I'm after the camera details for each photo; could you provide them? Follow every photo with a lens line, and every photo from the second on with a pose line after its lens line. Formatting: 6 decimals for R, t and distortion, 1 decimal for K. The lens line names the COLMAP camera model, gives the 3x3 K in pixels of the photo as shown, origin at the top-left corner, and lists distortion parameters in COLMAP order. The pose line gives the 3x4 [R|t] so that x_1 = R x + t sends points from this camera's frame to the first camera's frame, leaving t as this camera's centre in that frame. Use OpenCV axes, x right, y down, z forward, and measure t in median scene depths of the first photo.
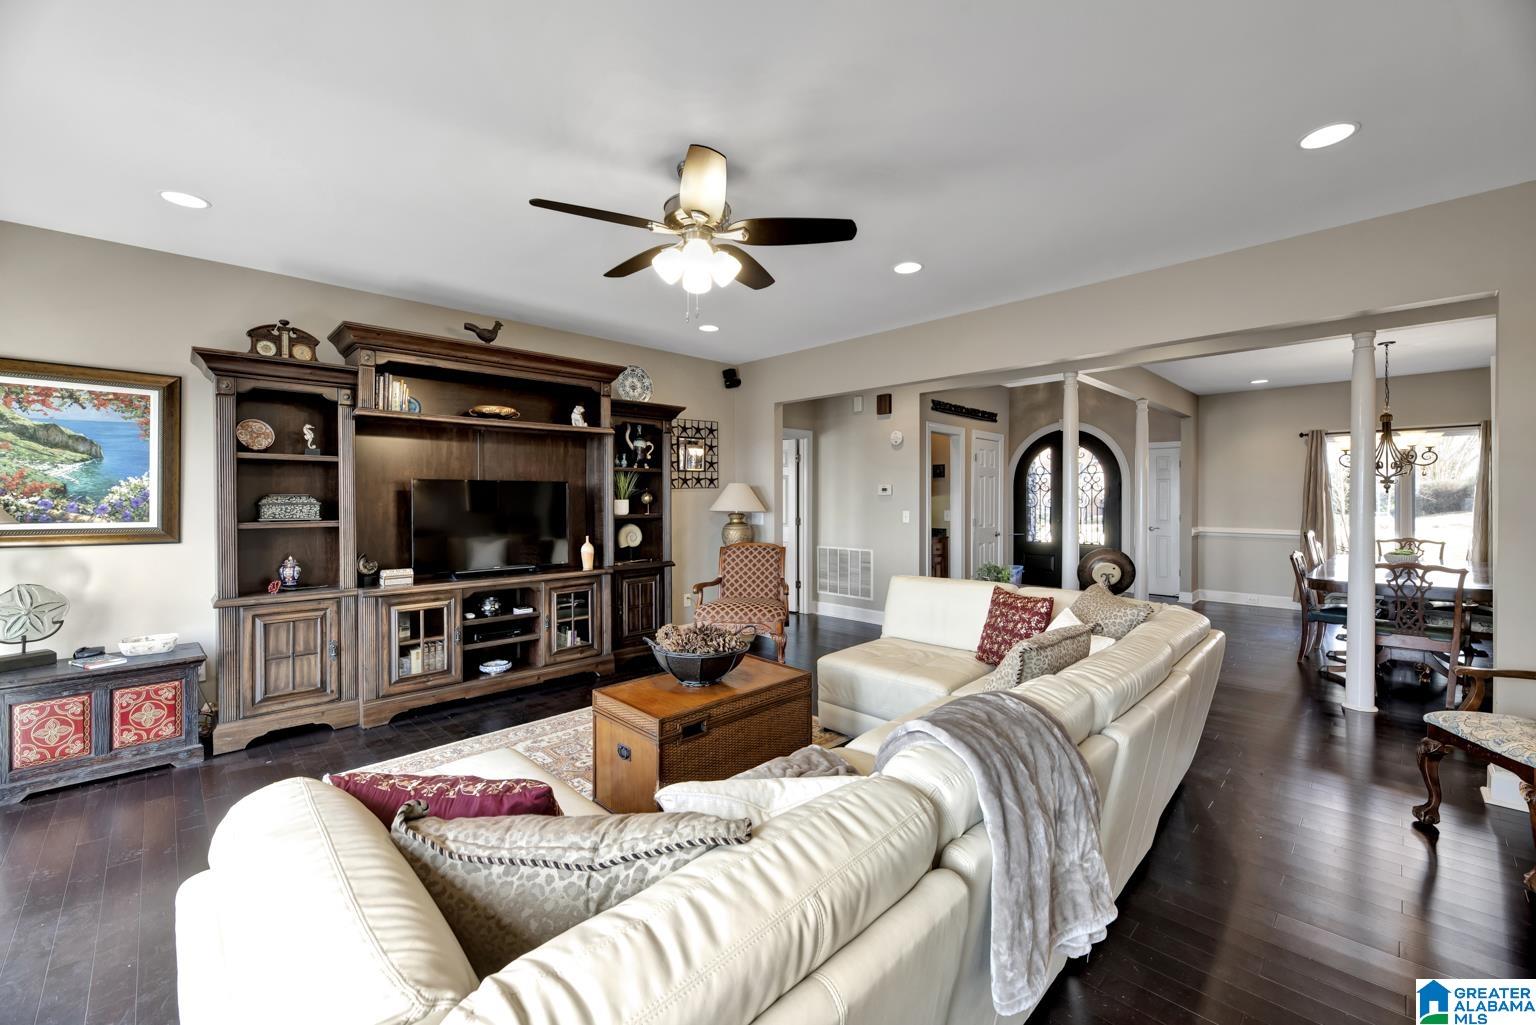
lens RADIAL K [[630.4, 0, 768.2], [0, 630.4, 512.6], [0, 0, 1]] dist [0.012847, 0.000243]
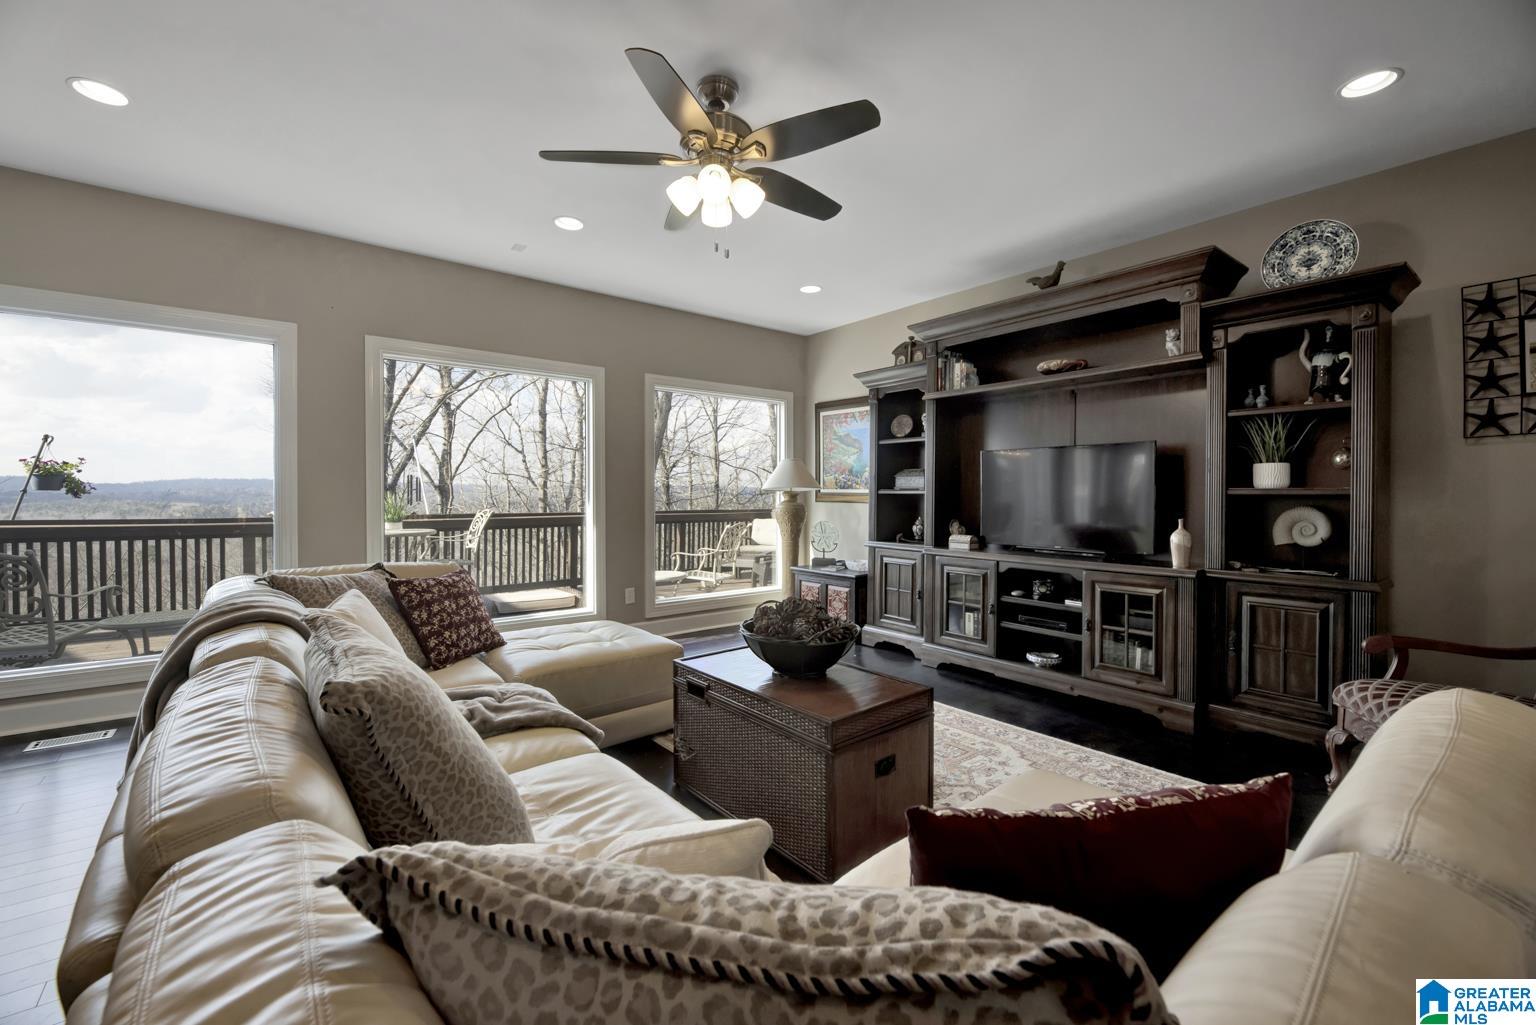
lens RADIAL K [[630.4, 0, 772.0], [0, 630.4, 504.7], [0, 0, 1]] dist [0.012847, 0.000243]
pose [[-0.086532, 0.022366, -0.995998, 0.457323], [-0.018699, 0.999535, 0.024070, 0.014803], [0.996074, 0.020707, -0.086074, 0.668268]]
